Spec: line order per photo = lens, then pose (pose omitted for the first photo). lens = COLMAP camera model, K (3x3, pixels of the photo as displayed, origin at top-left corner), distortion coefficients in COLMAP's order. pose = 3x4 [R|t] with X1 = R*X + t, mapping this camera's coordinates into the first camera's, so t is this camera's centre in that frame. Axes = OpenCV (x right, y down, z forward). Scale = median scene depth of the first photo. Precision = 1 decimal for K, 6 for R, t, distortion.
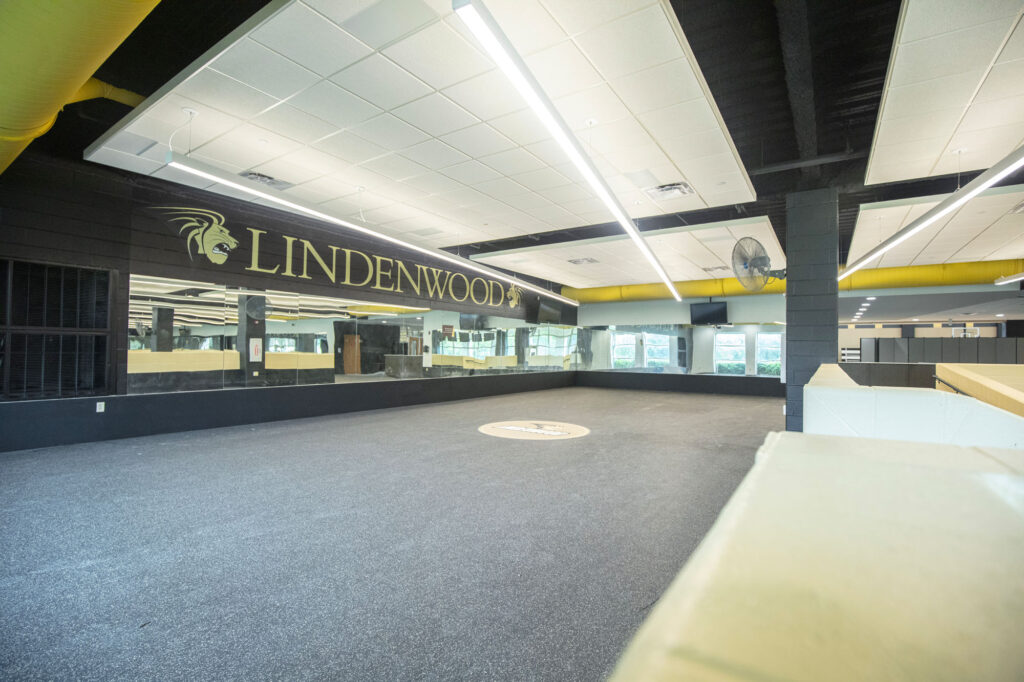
lens RADIAL K [[471.2, 0, 512.0], [0, 471.2, 339.6], [0, 0, 1]] dist [-0.023558, 0.003527]
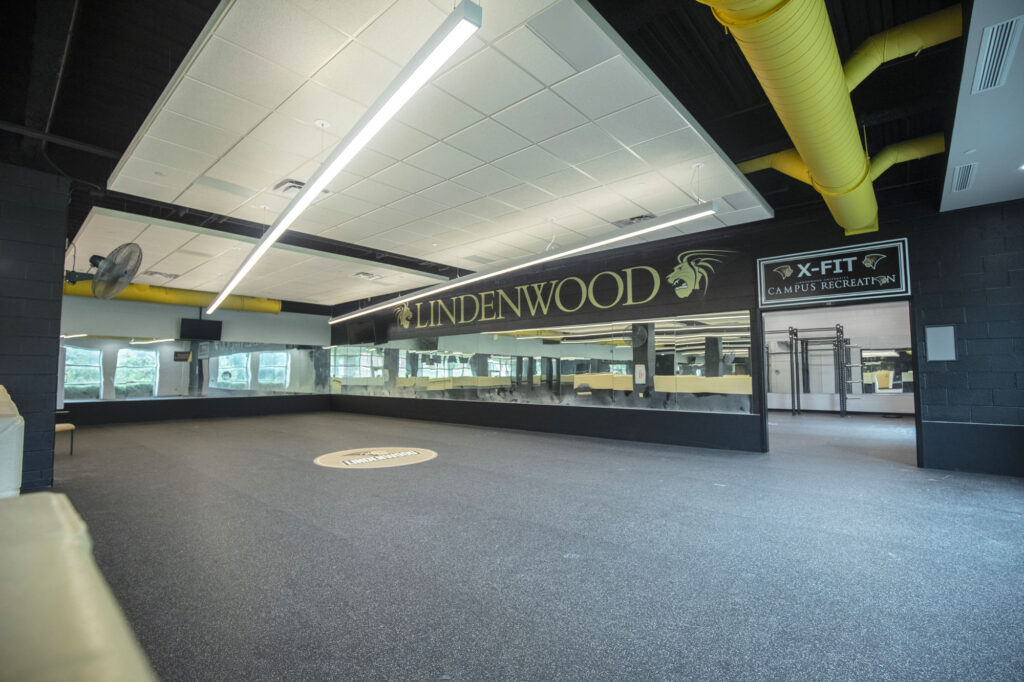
lens RADIAL K [[471.2, 0, 512.5], [0, 471.2, 348.3], [0, 0, 1]] dist [-0.023558, 0.003527]
pose [[-0.101494, -0.065649, -0.992668, 0.819129], [0.034136, 0.997003, -0.069426, 0.041952], [0.994250, -0.040932, -0.098949, 1.130972]]
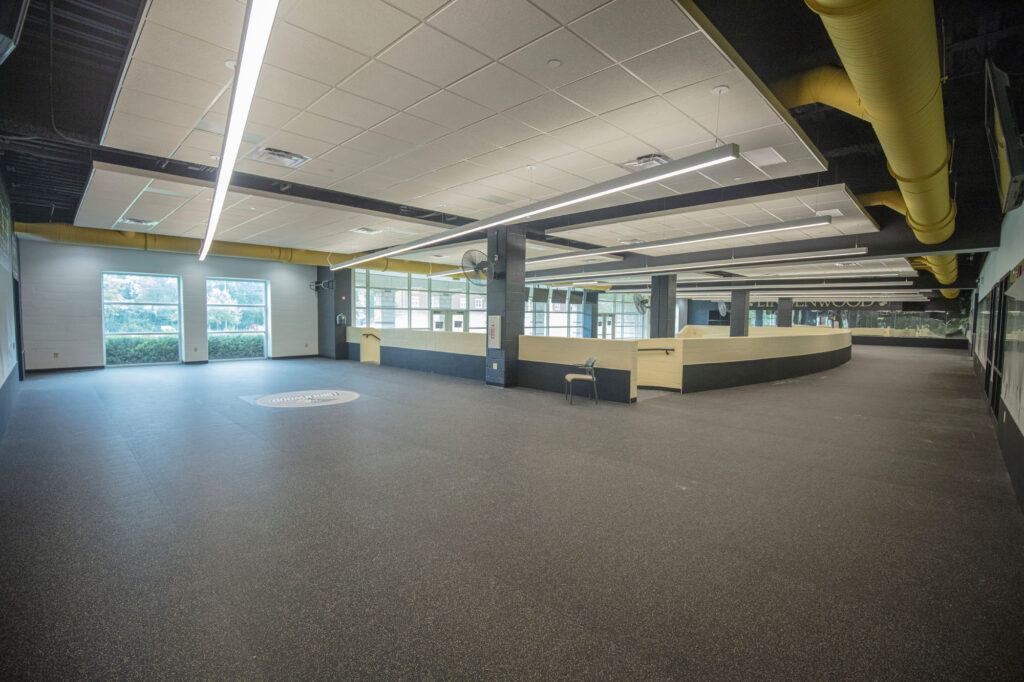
lens RADIAL K [[471.2, 0, 521.8], [0, 471.2, 349.8], [0, 0, 1]] dist [-0.023558, 0.003527]
pose [[-0.146988, 0.046361, -0.988051, 0.217048], [0.007097, 0.998925, 0.045816, 0.023808], [0.989113, -0.000278, -0.147159, 1.666087]]
